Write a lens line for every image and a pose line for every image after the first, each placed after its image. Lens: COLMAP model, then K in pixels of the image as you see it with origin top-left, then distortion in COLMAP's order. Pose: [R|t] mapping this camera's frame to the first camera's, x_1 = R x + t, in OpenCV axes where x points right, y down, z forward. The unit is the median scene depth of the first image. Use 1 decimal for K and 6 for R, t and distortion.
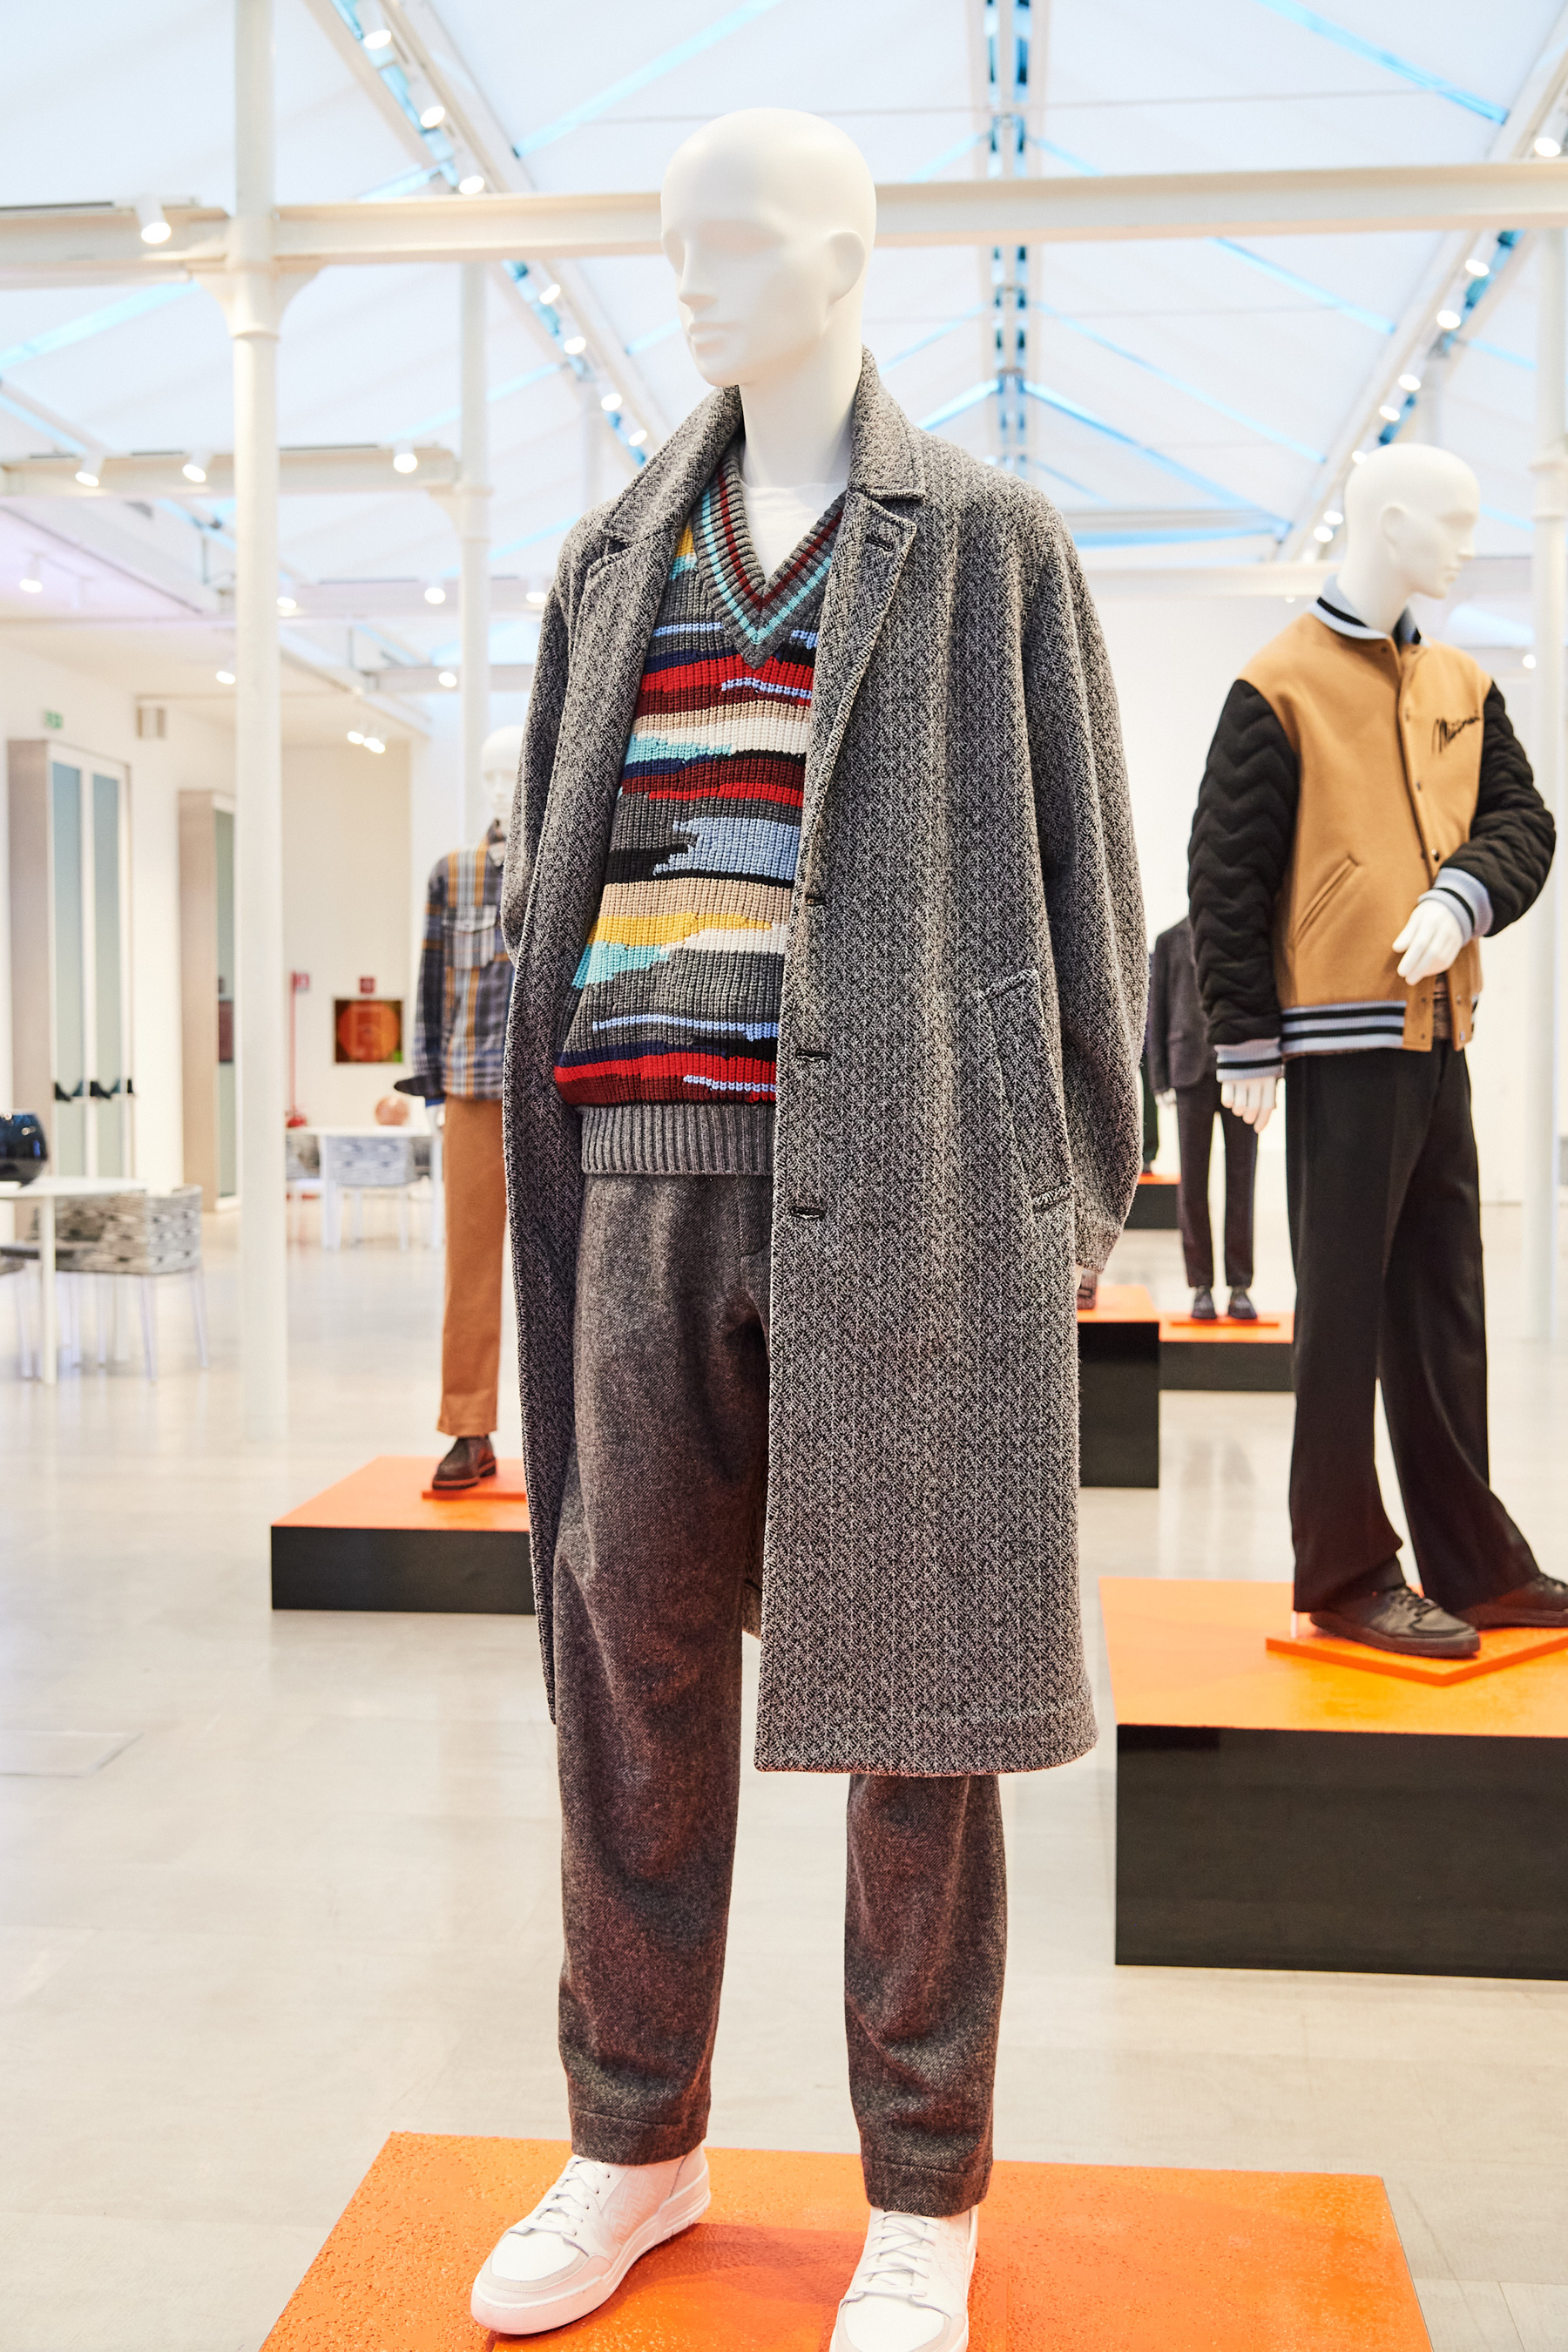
lens RADIAL K [[2471.4, 0, 774.9], [0, 2471.4, 1160.6], [0, 0, 1]] dist [-0.004051, 0.001771]
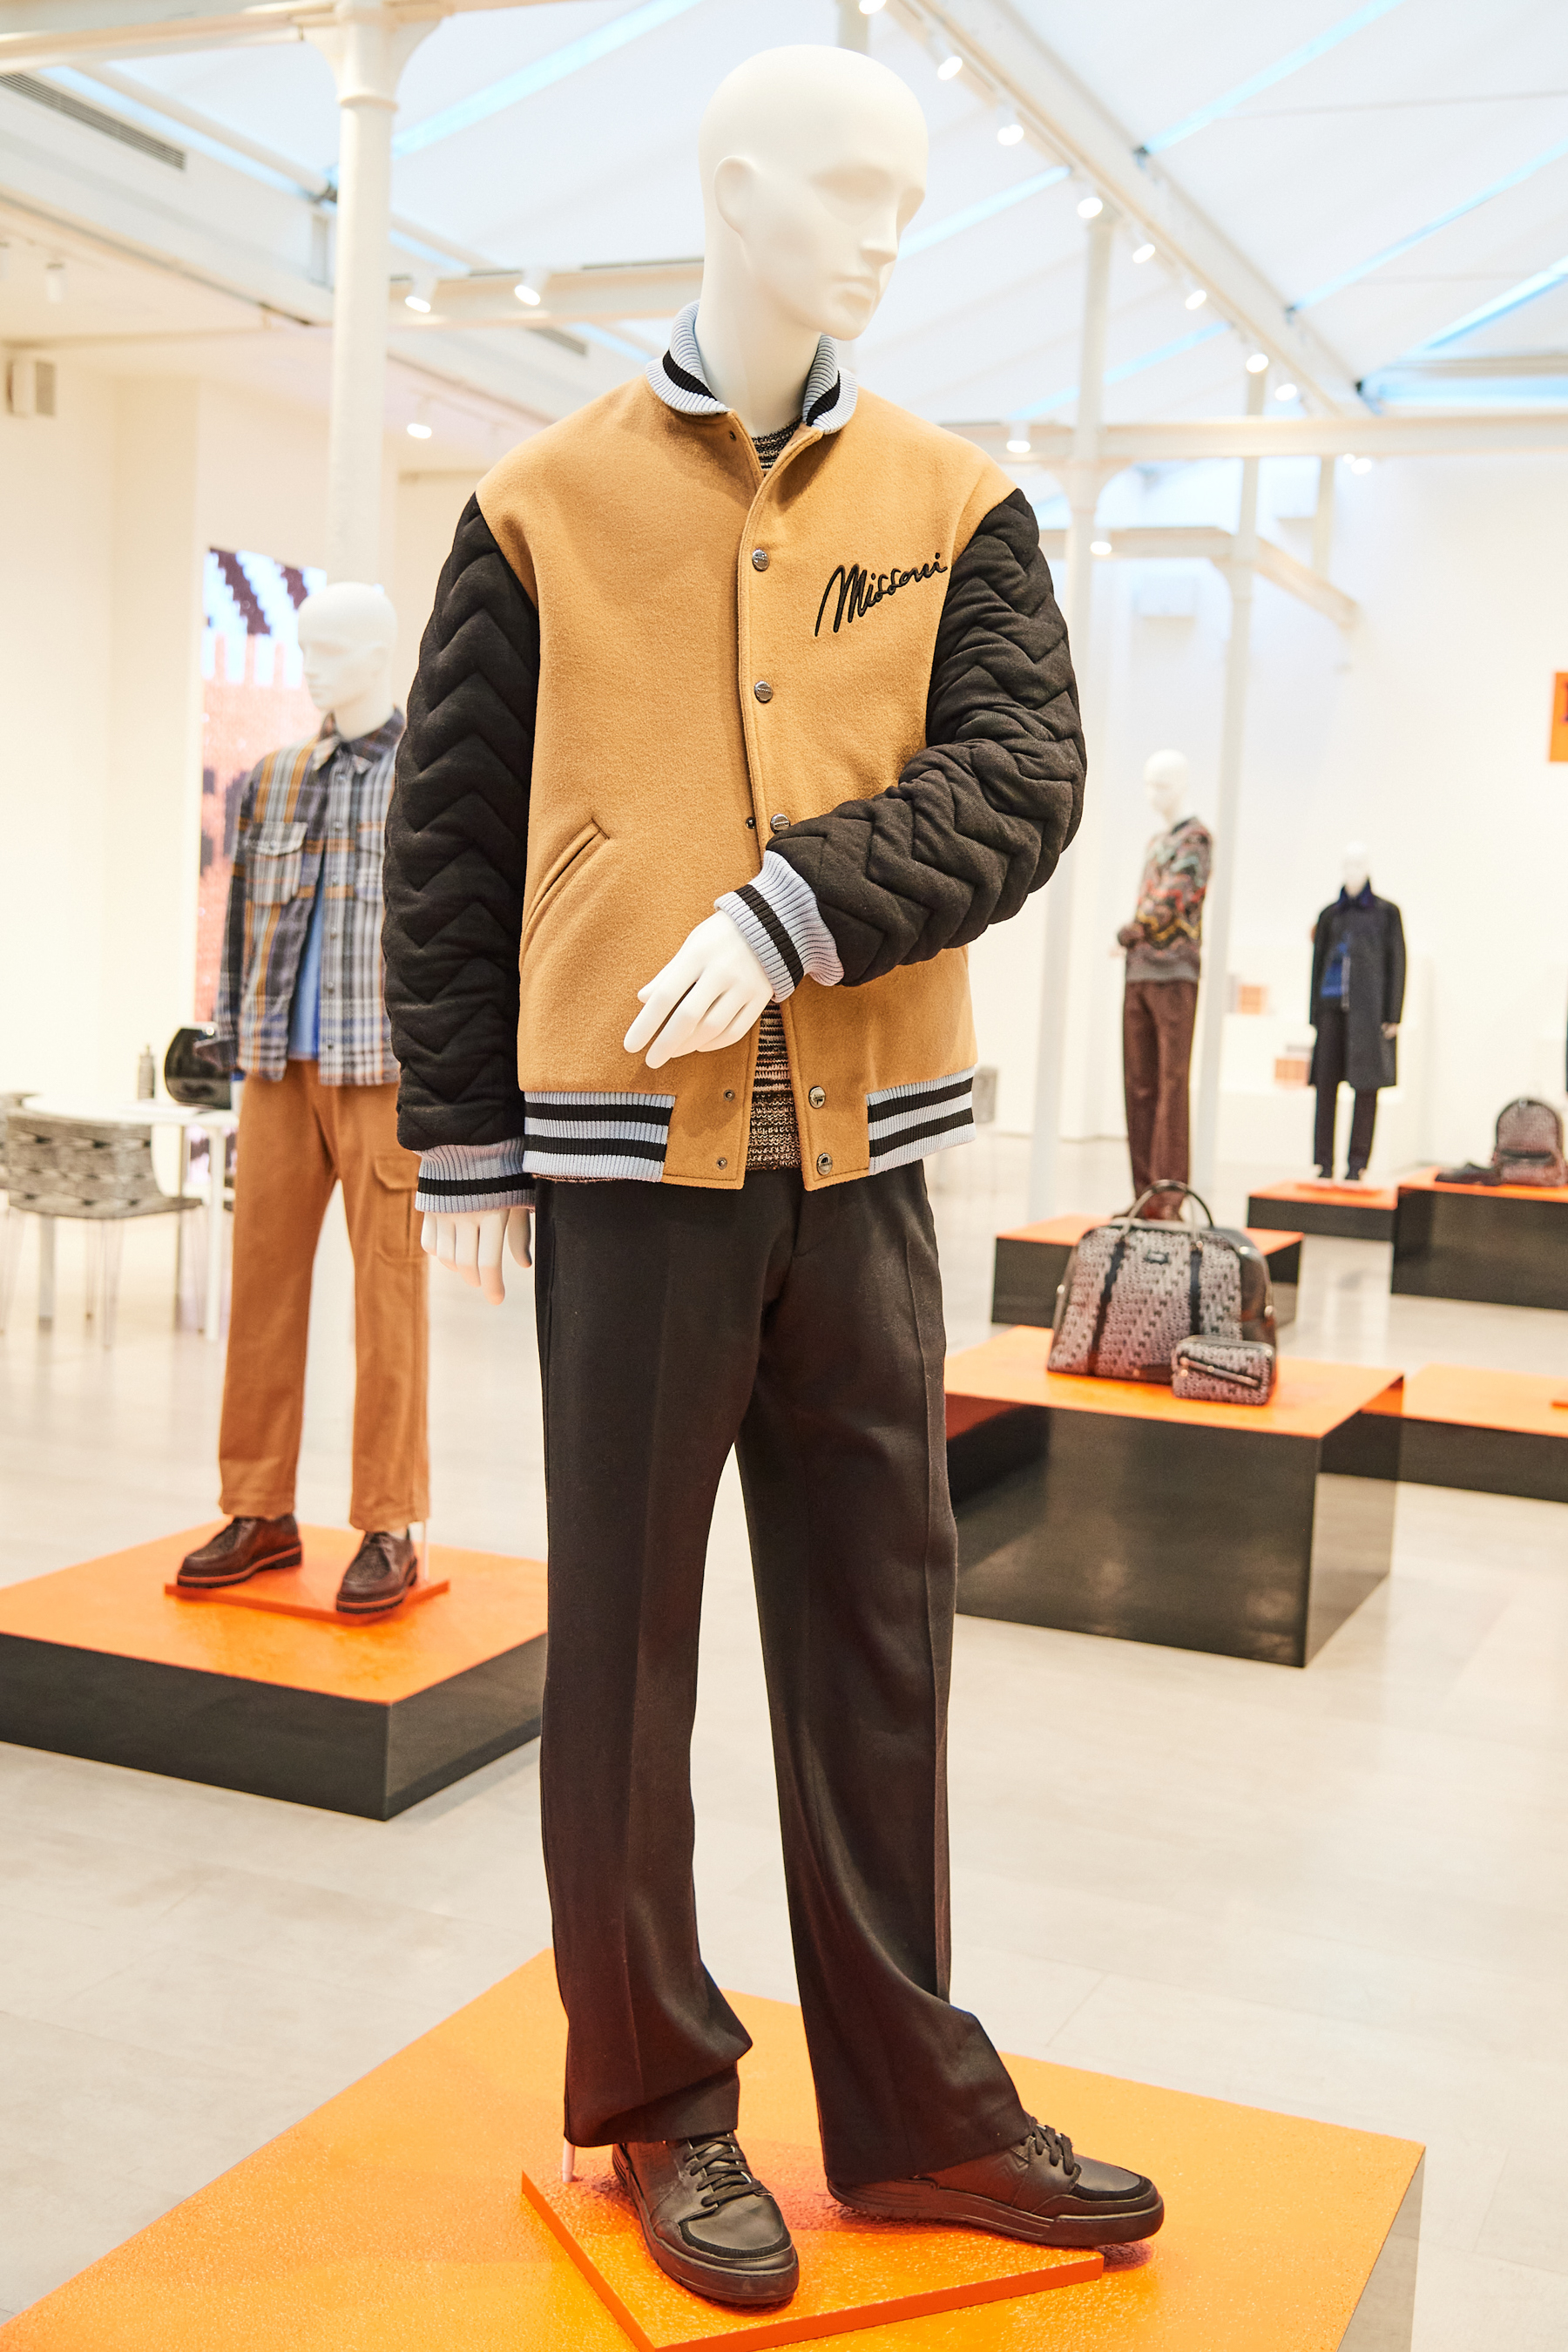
lens RADIAL K [[2594.1, 0, 855.6], [0, 2594.1, 1157.2], [0, 0, 1]] dist [-0.009768, 0.000490]
pose [[0.958160, 0.075836, -0.276006, 0.791195], [-0.066082, 0.996822, 0.044485, -0.139189], [0.278502, -0.024385, 0.960126, 0.834653]]
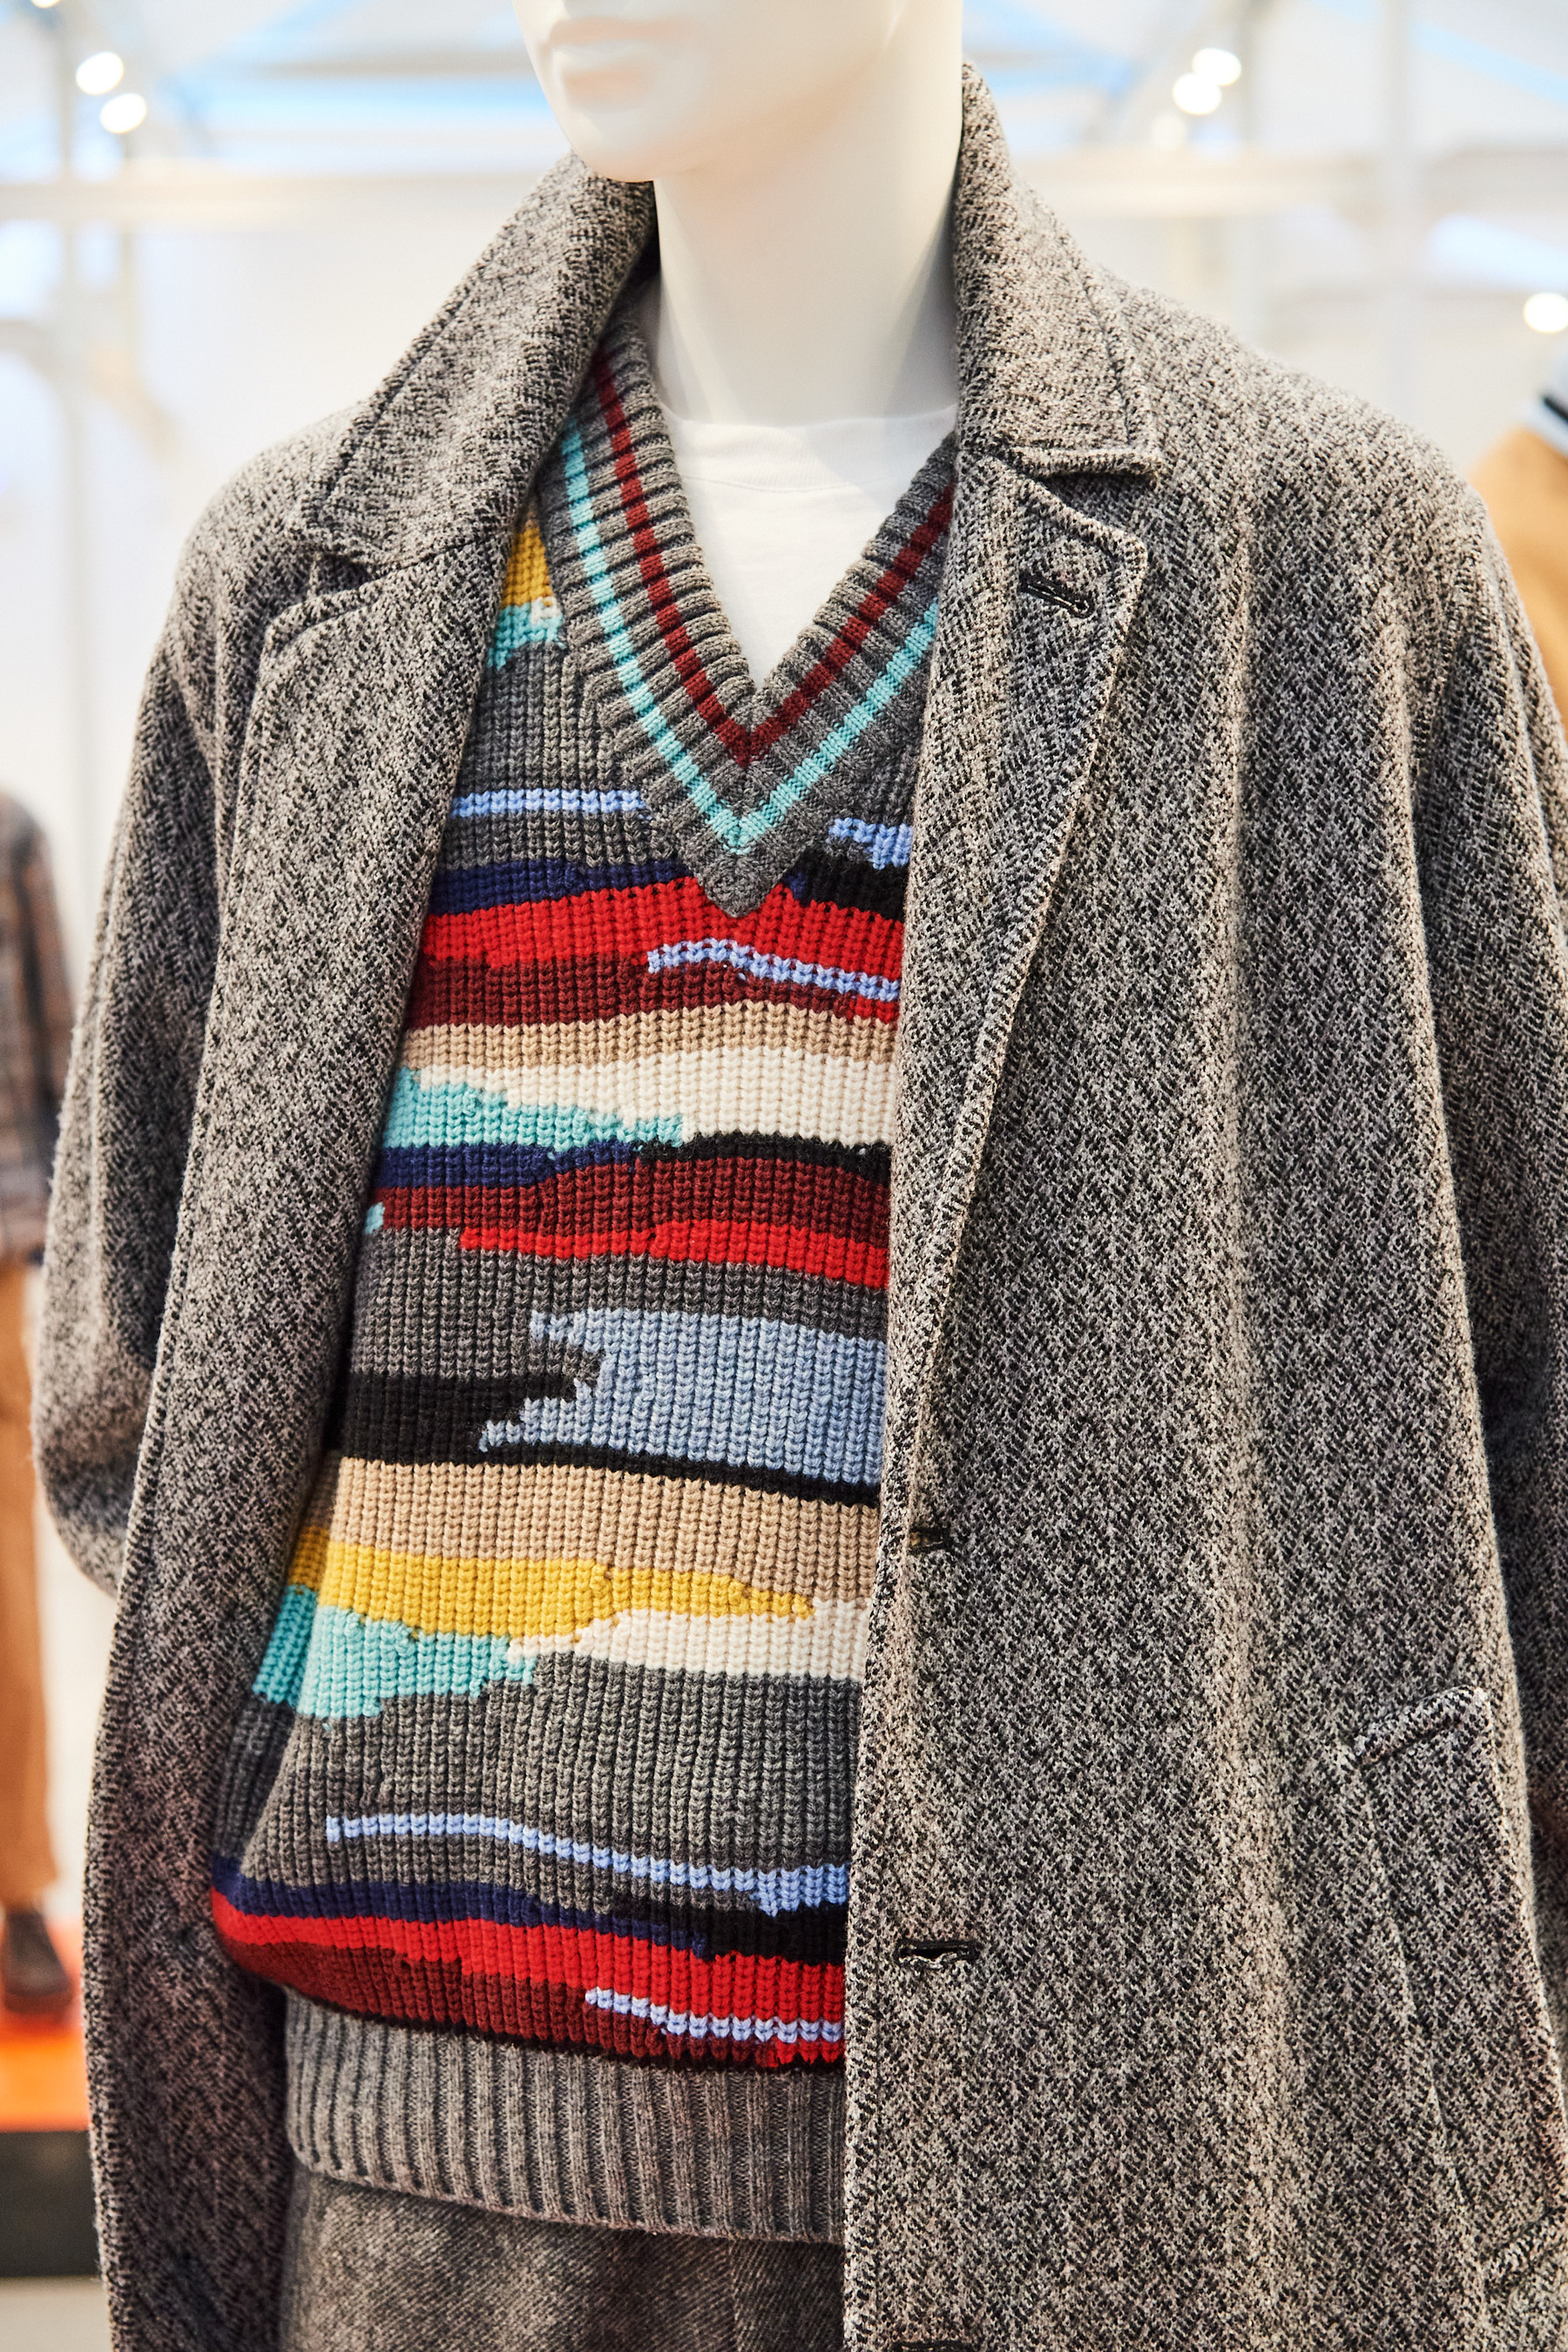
lens RADIAL K [[4077.2, 0, 772.1], [0, 4077.2, 1215.3], [0, 0, 1]] dist [-0.016031, 0.005521]
pose [[0.991256, -0.029666, 0.128572, -0.083546], [0.025648, 0.999133, 0.032798, -0.169333], [-0.129433, -0.029213, 0.991158, 0.359837]]
